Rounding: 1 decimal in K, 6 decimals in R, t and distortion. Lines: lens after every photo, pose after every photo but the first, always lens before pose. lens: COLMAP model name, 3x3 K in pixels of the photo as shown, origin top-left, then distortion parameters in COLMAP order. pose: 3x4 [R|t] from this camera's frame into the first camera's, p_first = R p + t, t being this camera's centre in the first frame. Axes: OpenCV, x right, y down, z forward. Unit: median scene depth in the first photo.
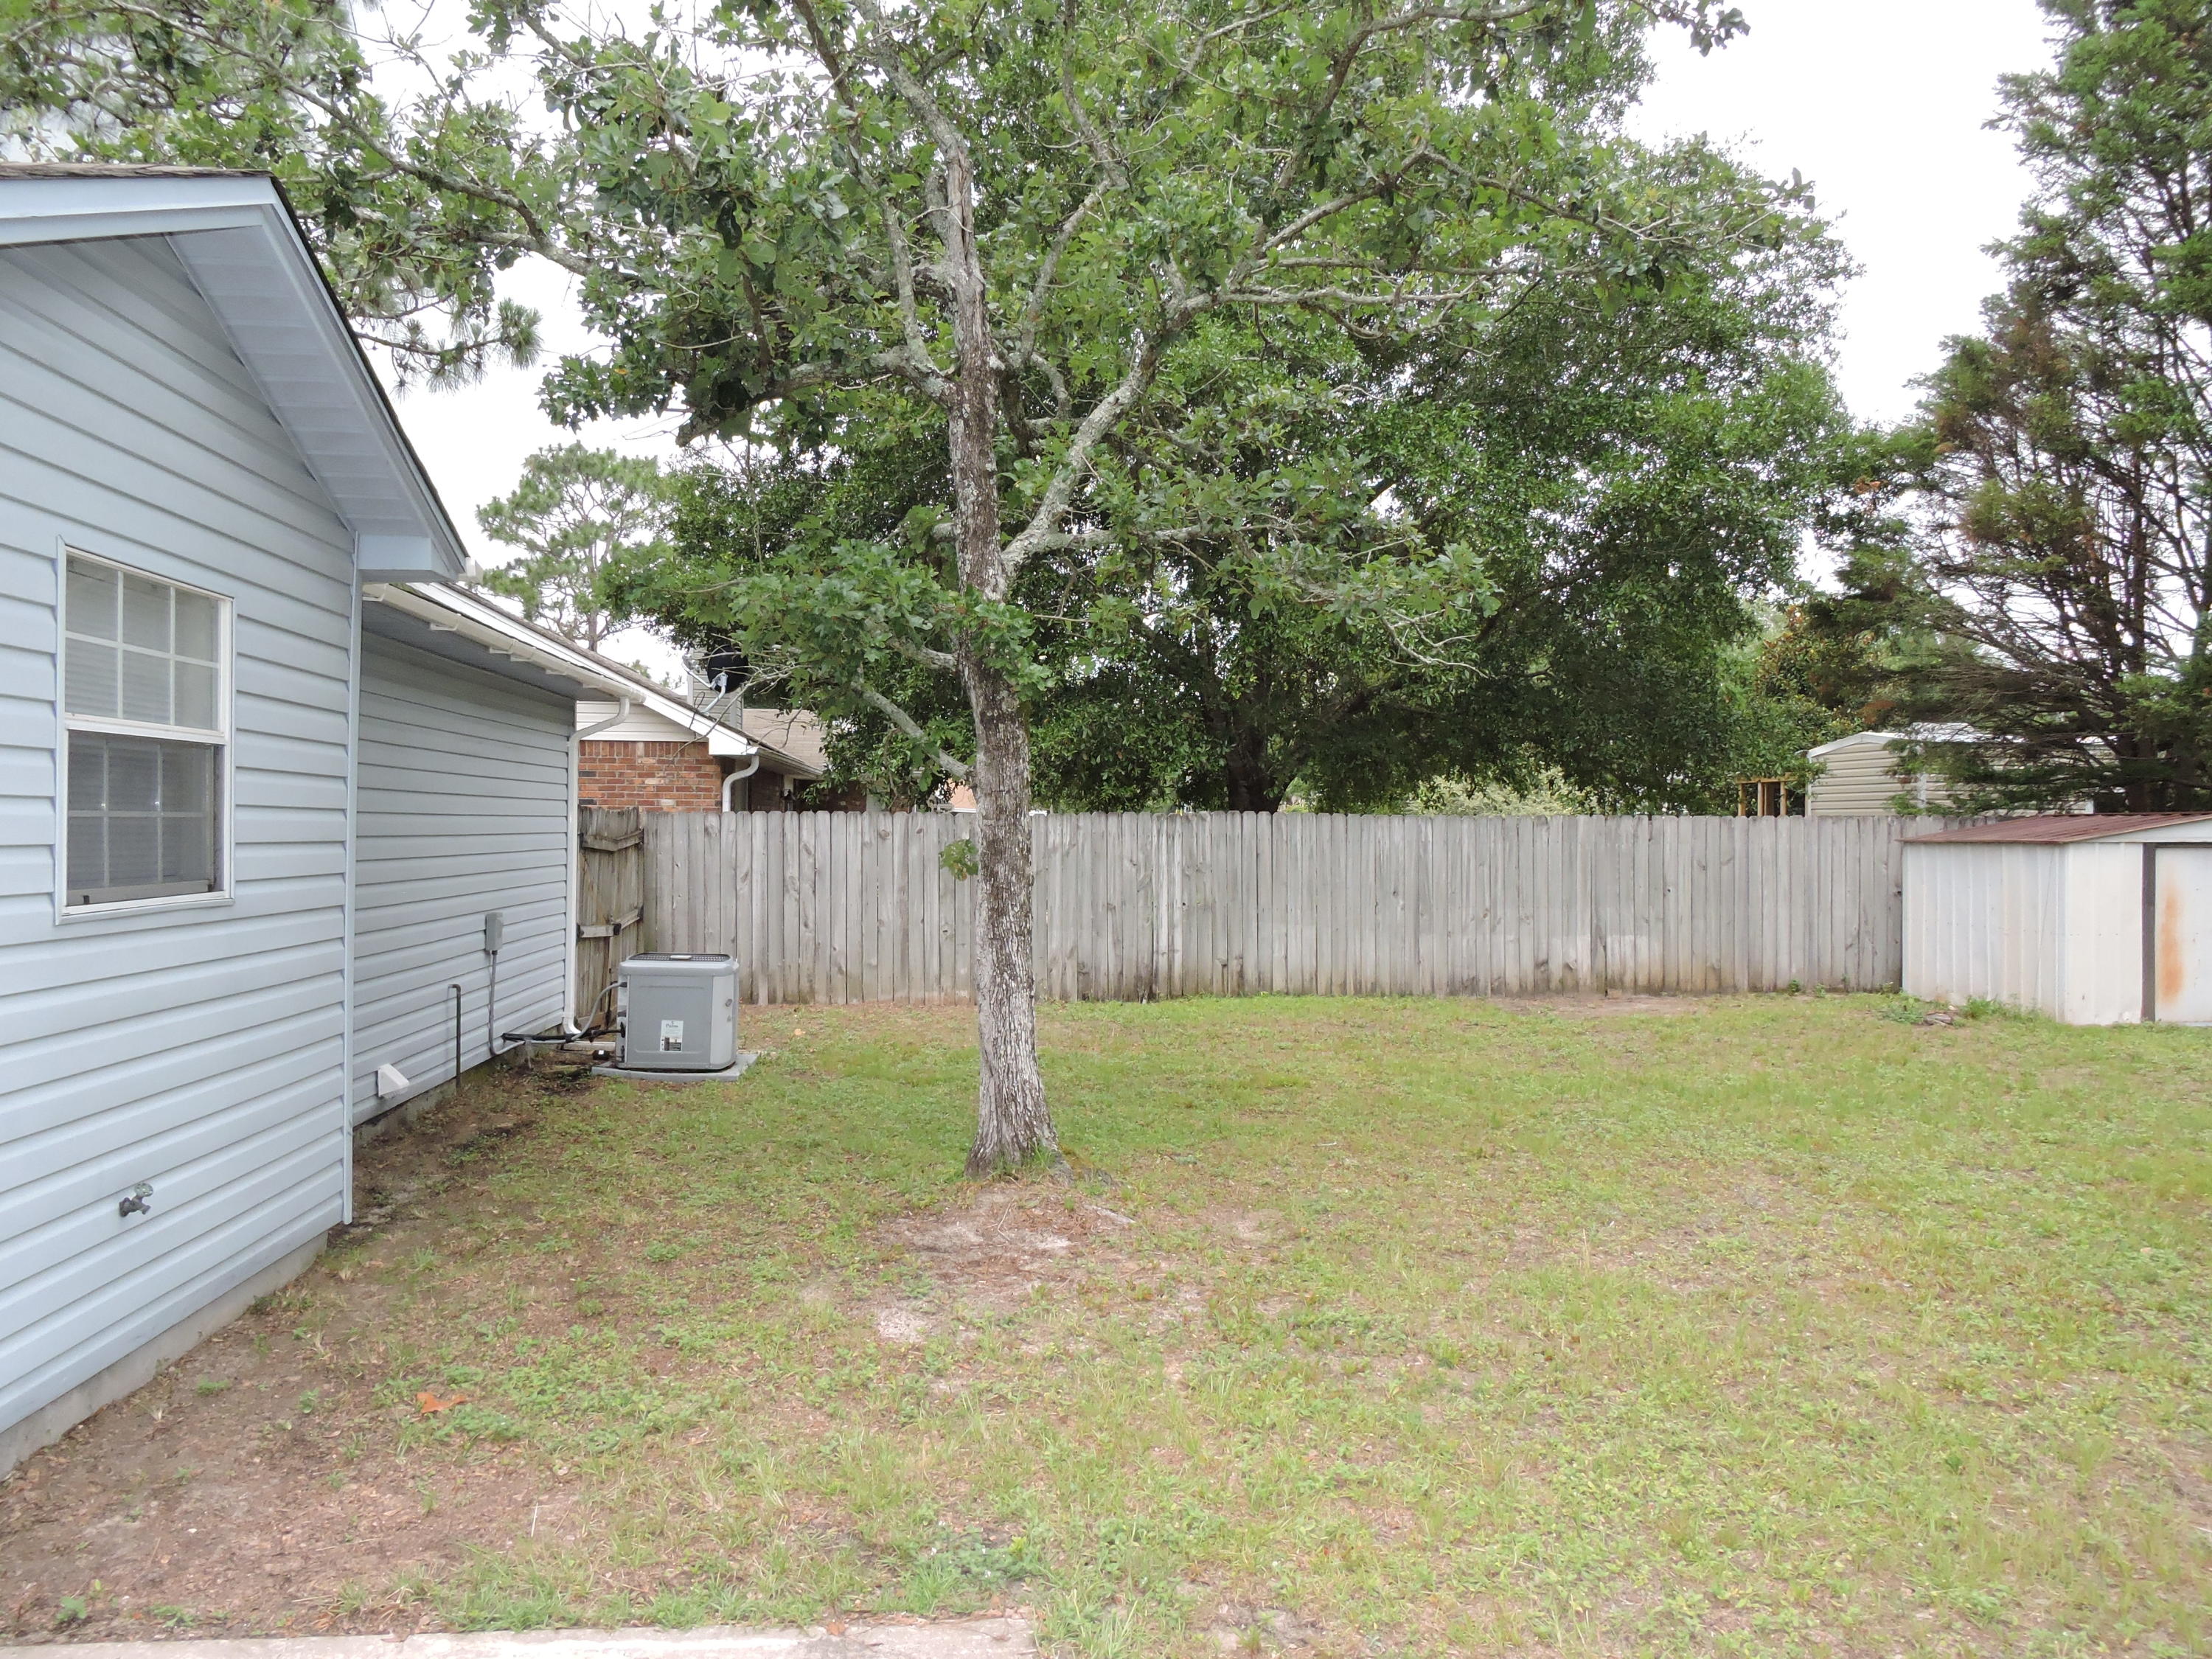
lens RADIAL K [[1561.0, 0, 1106.0], [0, 1561.0, 829.5], [0, 0, 1]] dist [-0.005674, -0.048259]
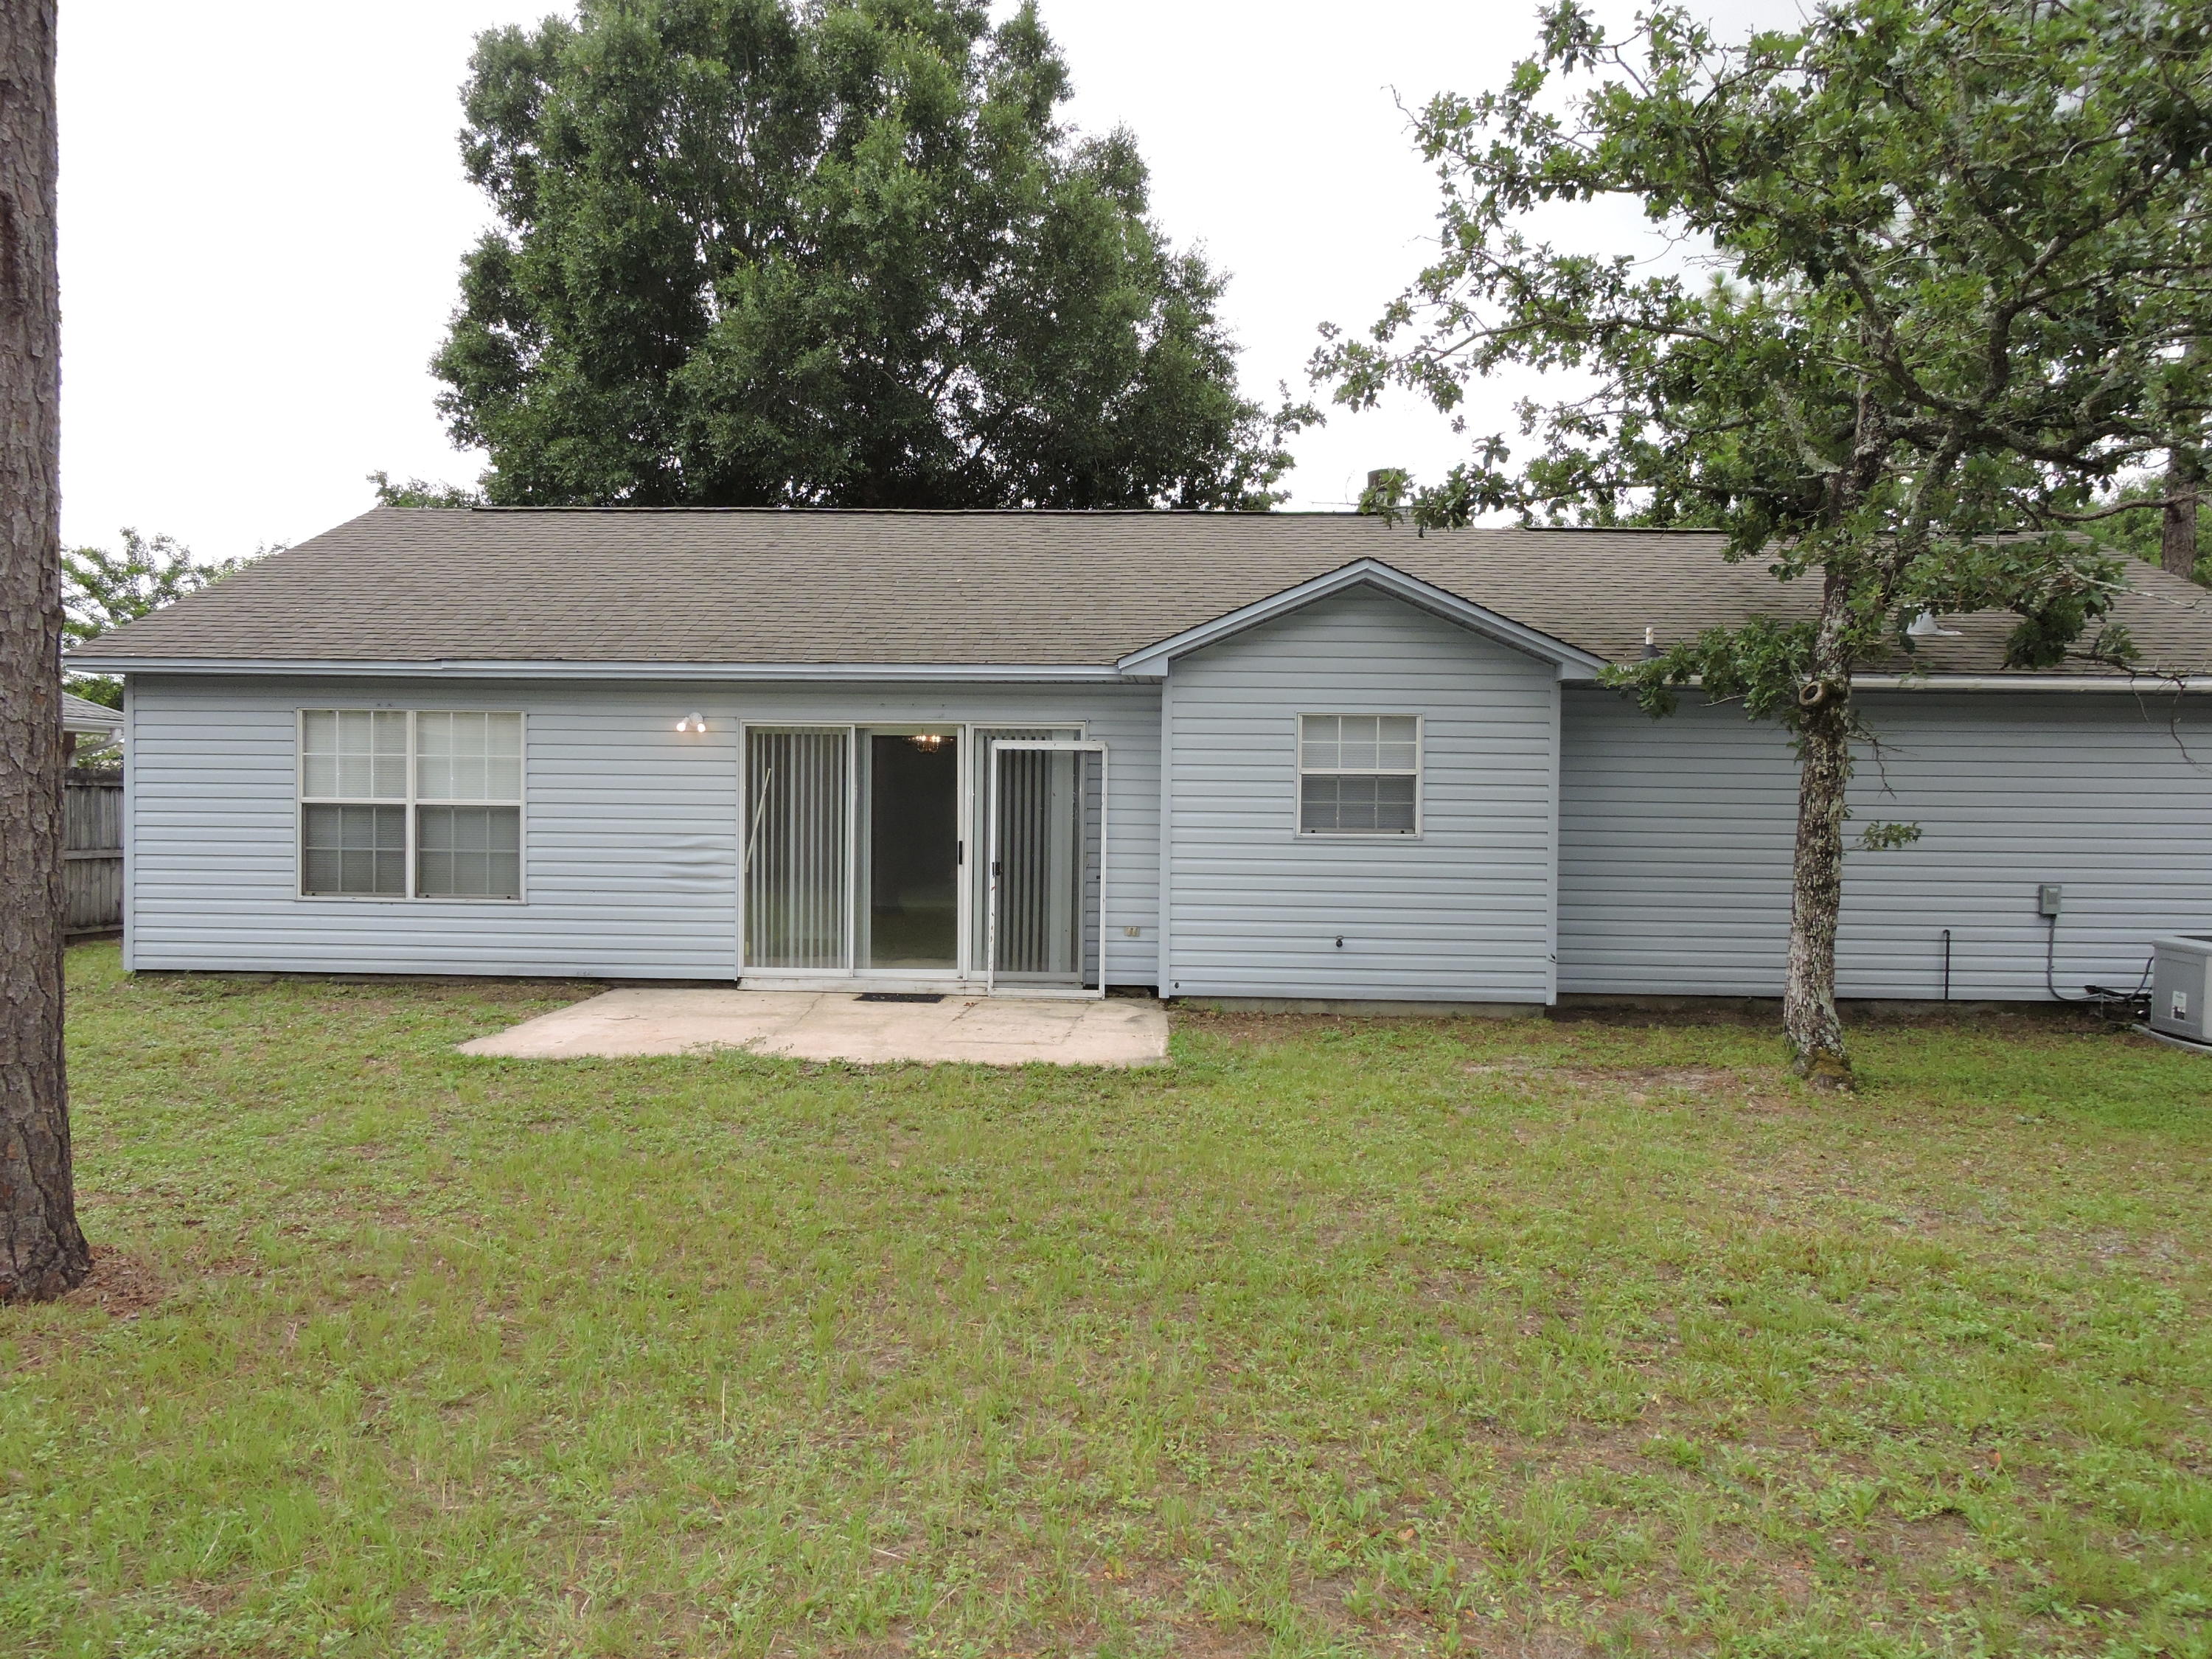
lens RADIAL K [[1561.0, 0, 1106.0], [0, 1561.0, 829.5], [0, 0, 1]] dist [-0.005674, -0.048259]
pose [[-0.132693, 0.003124, -0.991152, 1.944543], [-0.014054, 0.999889, 0.005033, 0.027133], [0.991058, 0.014597, -0.132635, 0.837790]]
